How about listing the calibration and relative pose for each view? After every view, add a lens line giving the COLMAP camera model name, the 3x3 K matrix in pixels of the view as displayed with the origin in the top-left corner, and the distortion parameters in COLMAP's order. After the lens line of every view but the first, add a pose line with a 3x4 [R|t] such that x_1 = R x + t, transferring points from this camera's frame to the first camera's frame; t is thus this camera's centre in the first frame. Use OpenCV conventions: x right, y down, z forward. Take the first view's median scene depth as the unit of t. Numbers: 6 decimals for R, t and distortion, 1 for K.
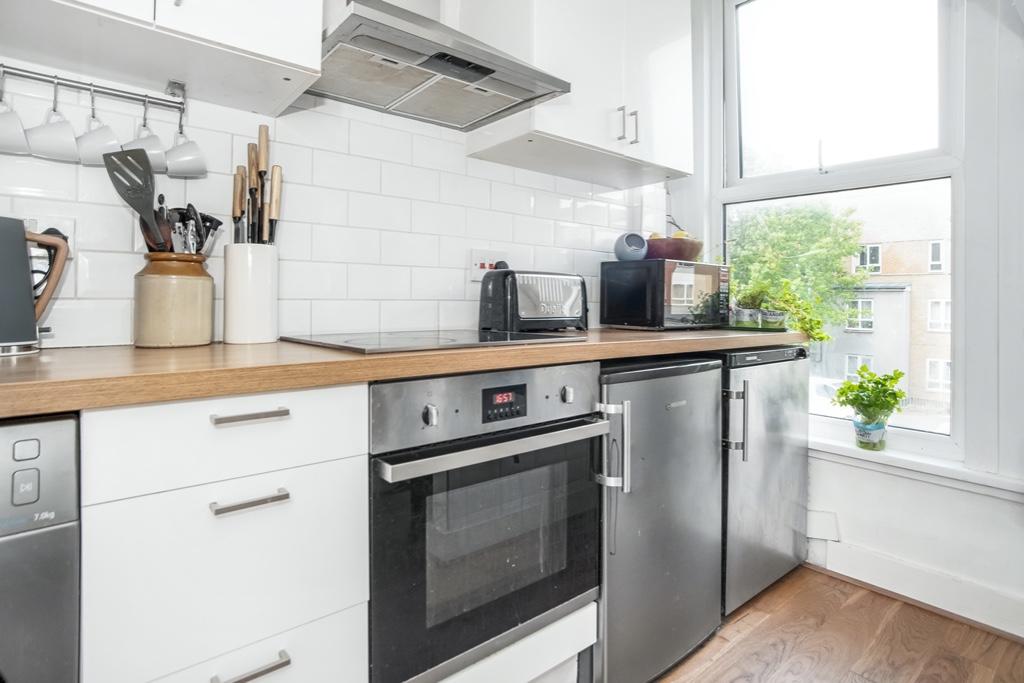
lens RADIAL K [[549.9, 0, 513.3], [0, 549.9, 302.0], [0, 0, 1]] dist [-0.001643, 0.000241]
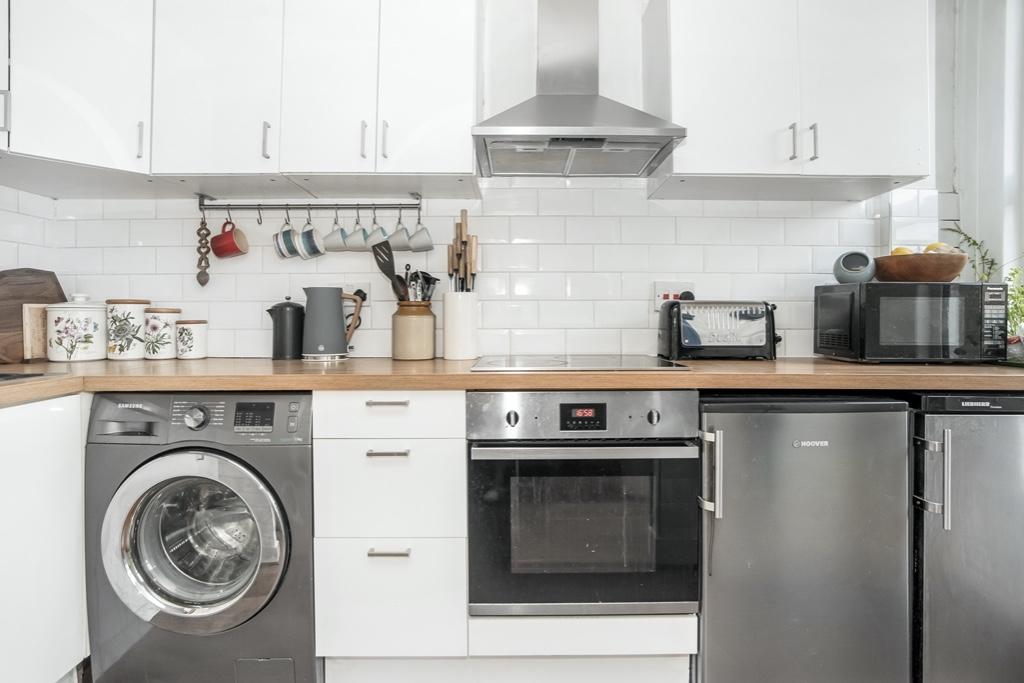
lens RADIAL K [[559.1, 0, 512.1], [0, 559.1, 323.1], [0, 0, 1]] dist [-0.019835, -0.000004]
pose [[0.773010, 0.000503, -0.634393, 0.605710], [0.004118, 0.999975, 0.005811, -0.031440], [0.634380, -0.007104, 0.772989, -0.059356]]
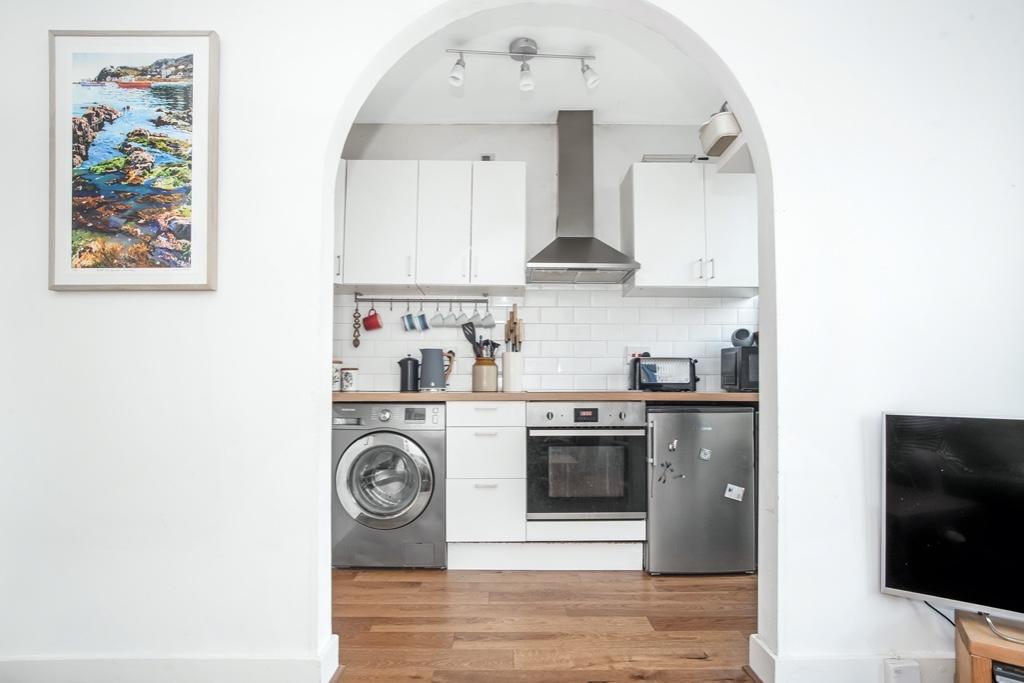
lens RADIAL K [[549.3, 0, 516.3], [0, 549.3, 384.6], [0, 0, 1]] dist [0.047384, 0.000013]
pose [[0.786099, -0.002198, -0.618096, 1.132541], [0.001936, 0.999998, -0.001094, 0.048614], [0.618097, -0.000336, 0.786102, -0.985652]]
